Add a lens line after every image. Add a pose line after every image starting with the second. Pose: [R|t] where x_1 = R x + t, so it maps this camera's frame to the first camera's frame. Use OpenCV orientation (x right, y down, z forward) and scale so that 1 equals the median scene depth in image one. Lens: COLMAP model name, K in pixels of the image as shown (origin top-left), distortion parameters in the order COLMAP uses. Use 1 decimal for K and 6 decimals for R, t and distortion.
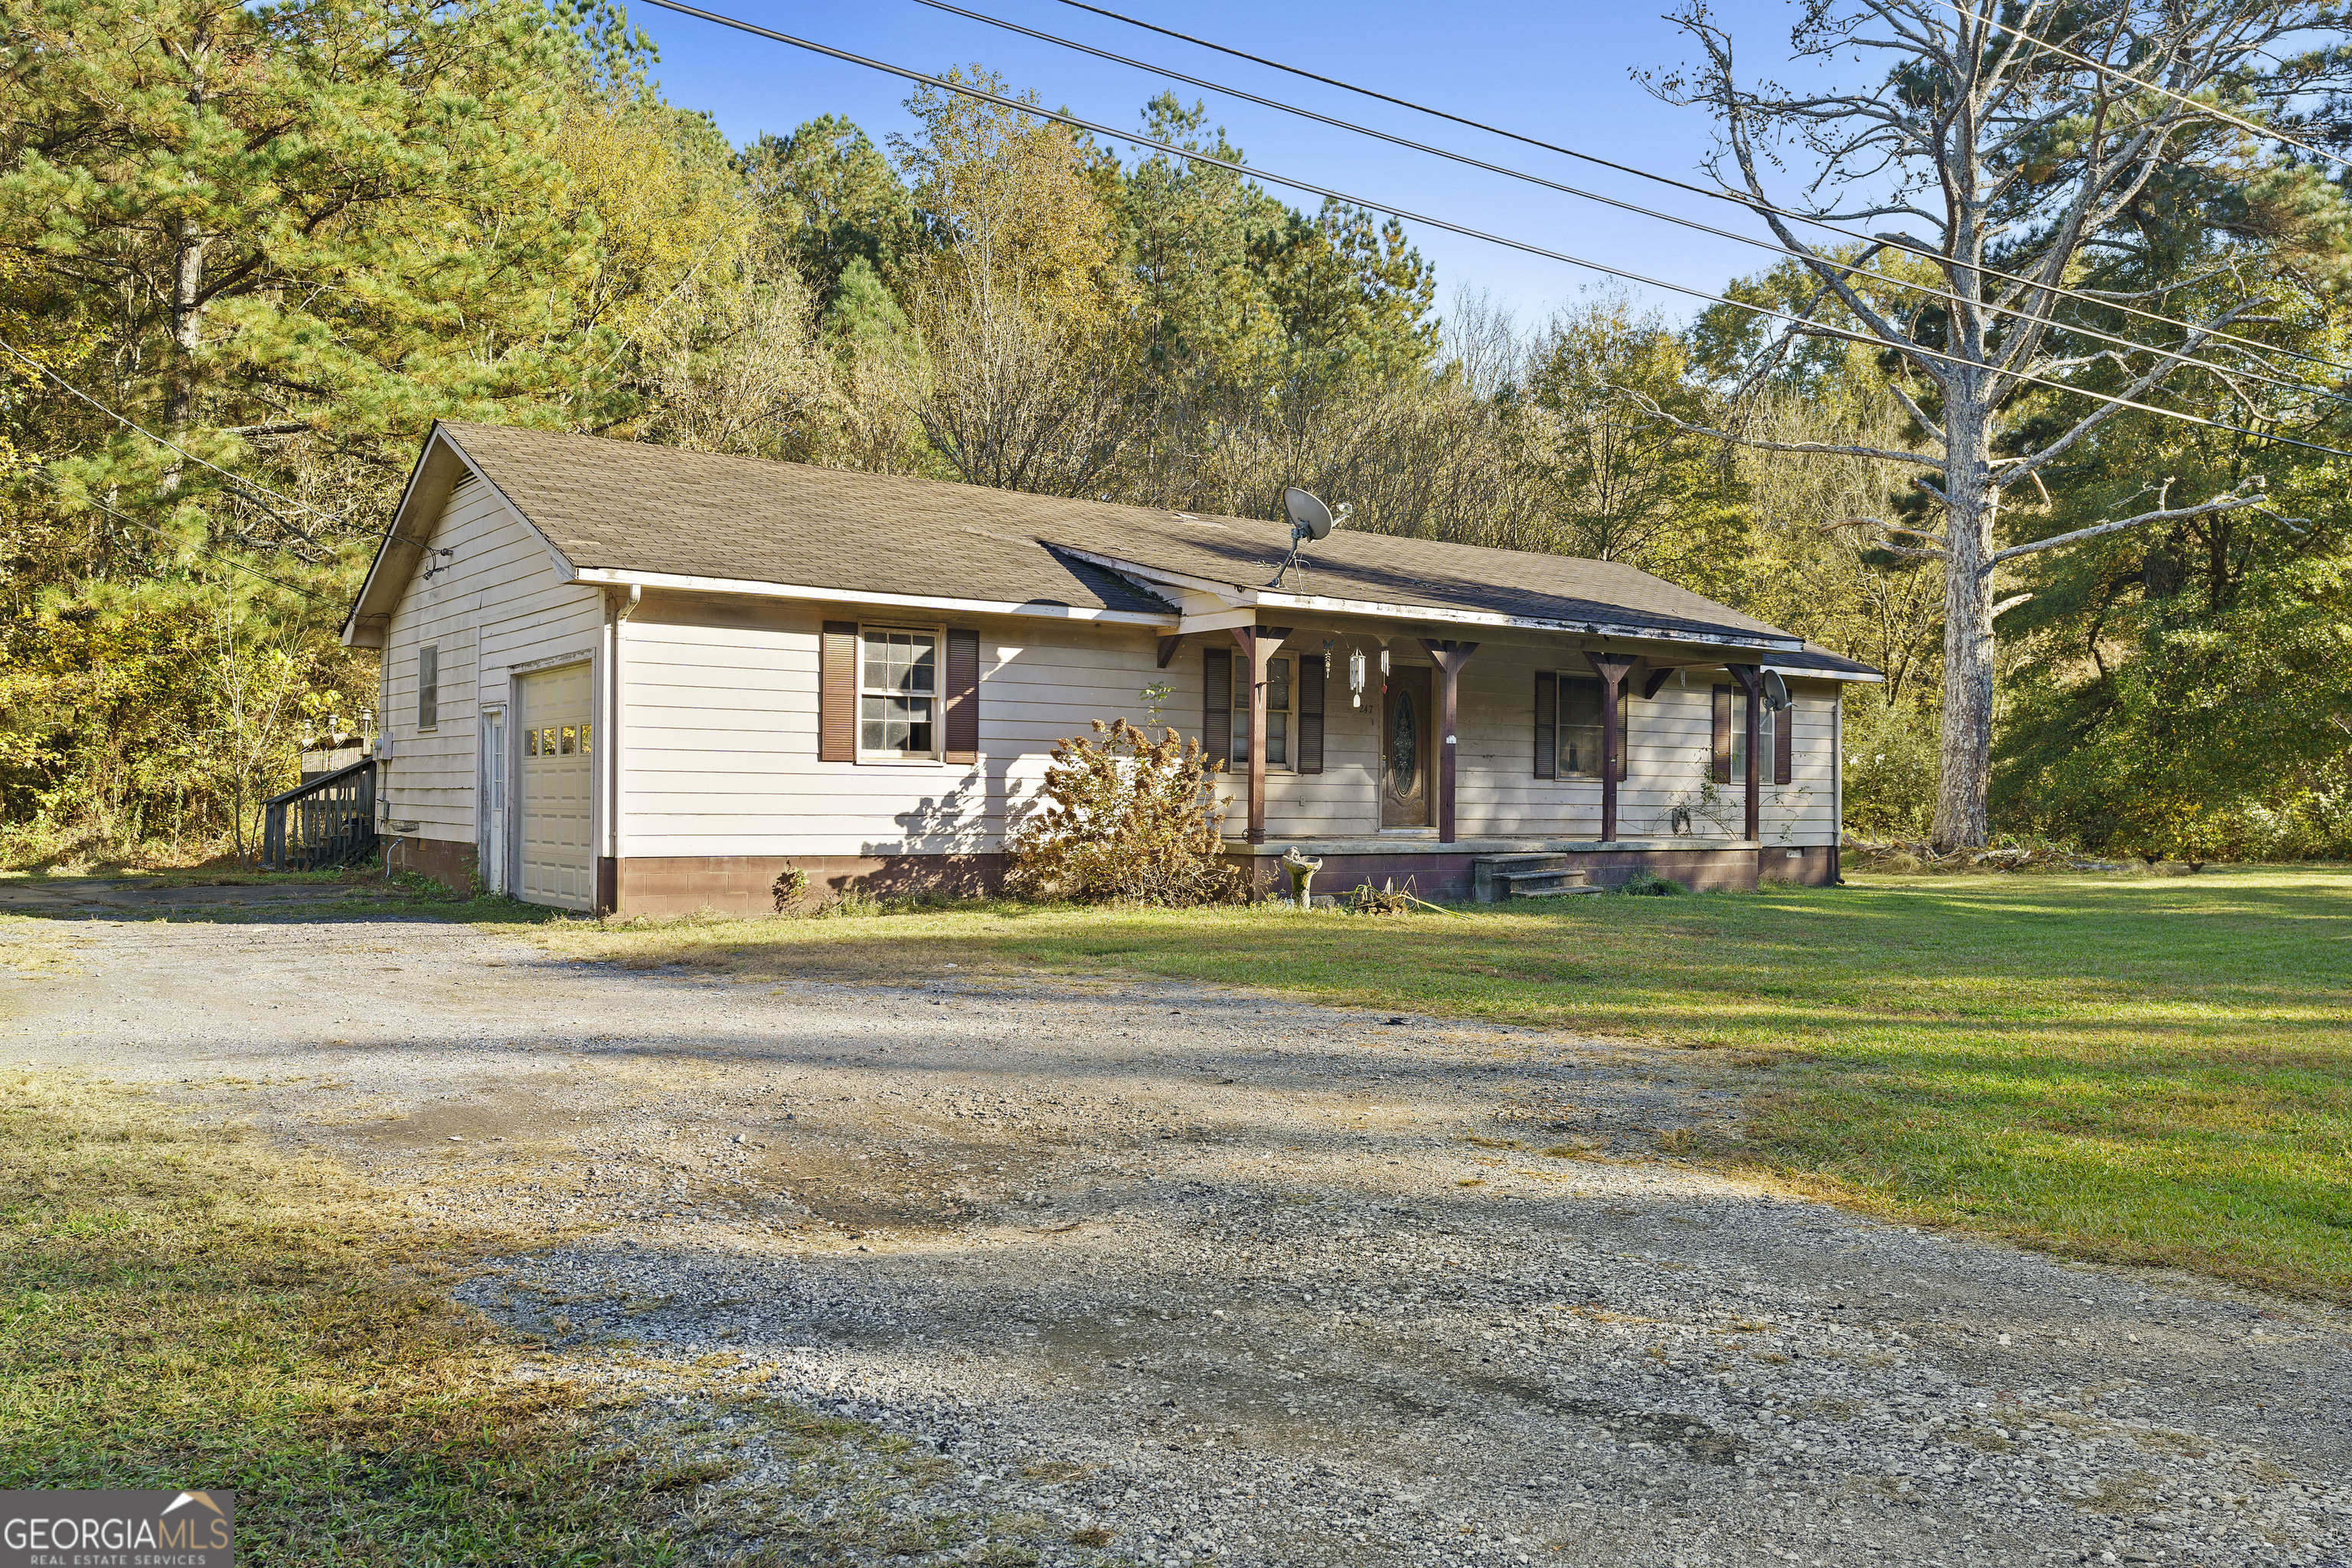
lens RADIAL K [[1913.3, 0, 1177.0], [0, 1913.3, 825.6], [0, 0, 1]] dist [0.001035, 0.001405]
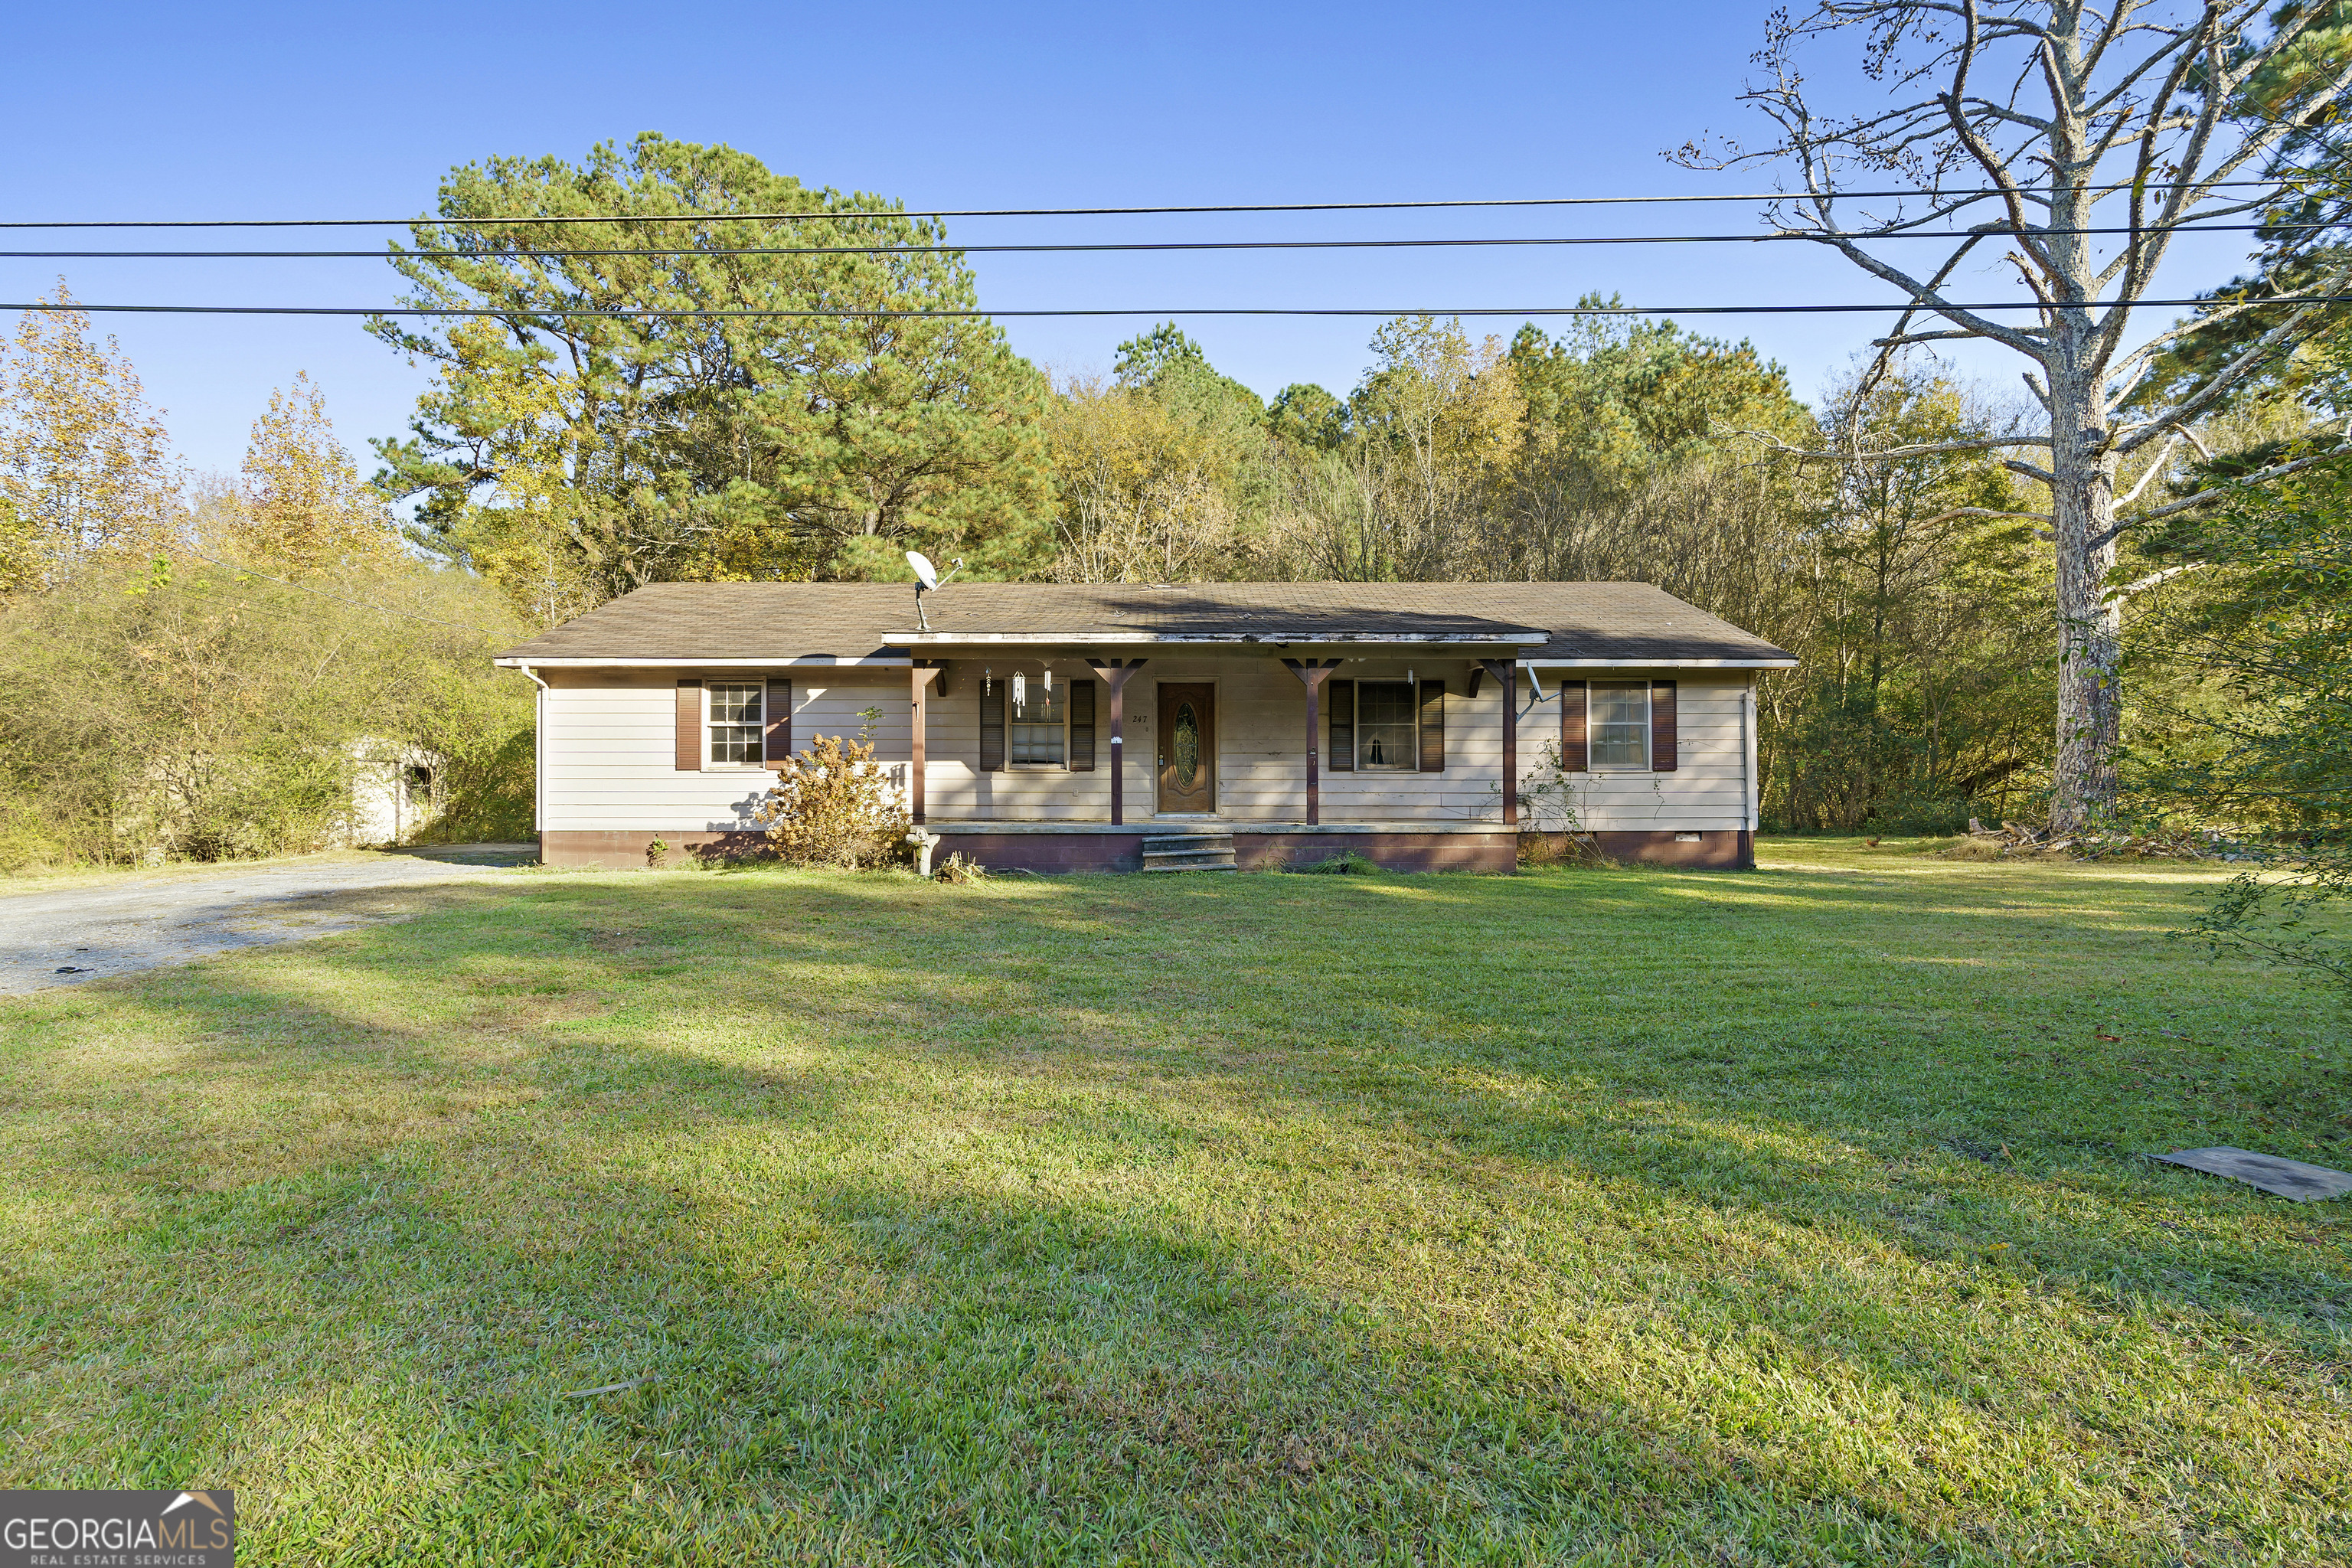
lens RADIAL K [[1061.3, 0, 1176.6], [0, 1061.3, 801.7], [0, 0, 1]] dist [-0.002290, -0.000214]
pose [[0.806420, -0.005324, -0.591320, 0.627549], [0.000905, 0.999969, -0.007769, -0.000646], [0.591343, 0.005730, 0.806400, 0.523320]]
